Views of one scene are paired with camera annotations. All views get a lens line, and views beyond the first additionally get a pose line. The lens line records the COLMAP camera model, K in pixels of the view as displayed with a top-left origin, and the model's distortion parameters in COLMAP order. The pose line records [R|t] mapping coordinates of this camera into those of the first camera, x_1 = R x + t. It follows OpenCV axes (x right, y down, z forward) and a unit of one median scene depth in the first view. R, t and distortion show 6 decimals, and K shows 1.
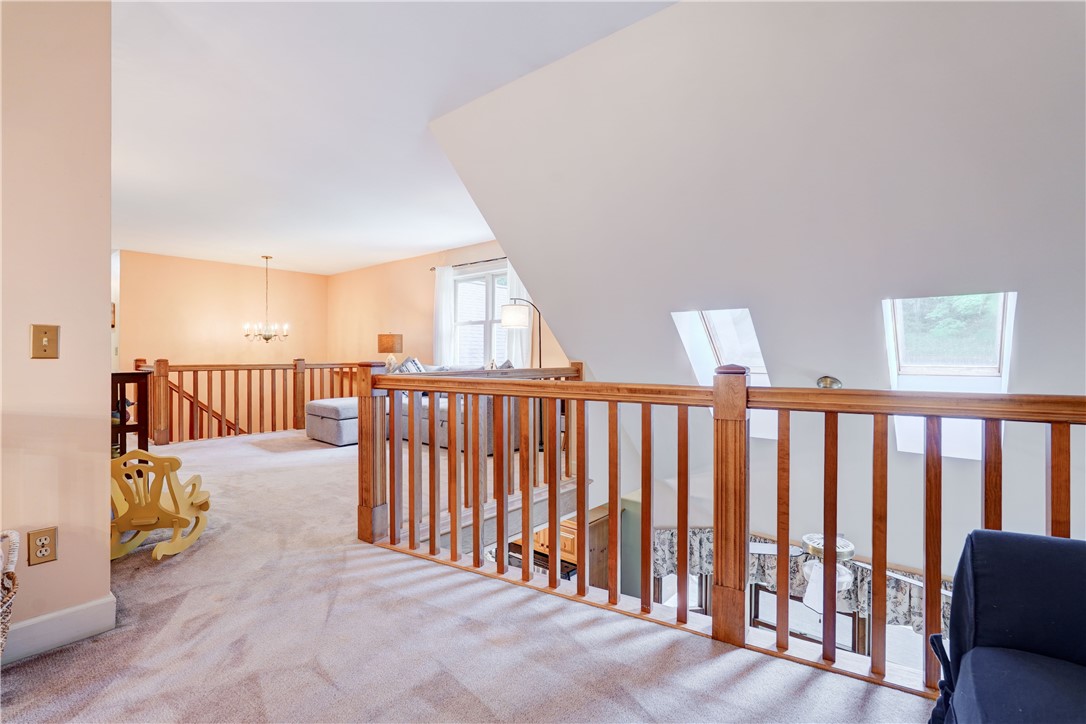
lens RADIAL K [[519.3, 0, 543.0], [0, 519.3, 362.0], [0, 0, 1]] dist [-0.001049, 0.001147]
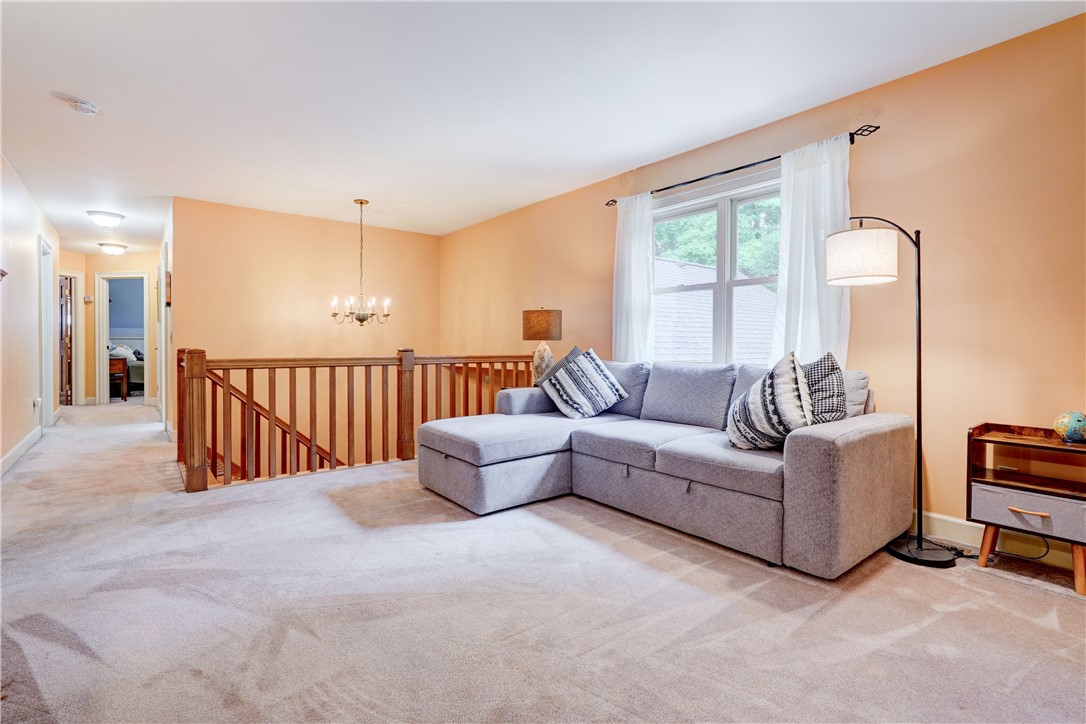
lens RADIAL K [[500.8, 0, 527.6], [0, 500.8, 356.0], [0, 0, 1]] dist [-0.001258, 0.000305]
pose [[0.982027, 0.005893, -0.188647, -0.205326], [-0.004331, 0.999953, 0.008689, -0.003902], [0.188689, -0.007715, 0.982007, 0.421199]]
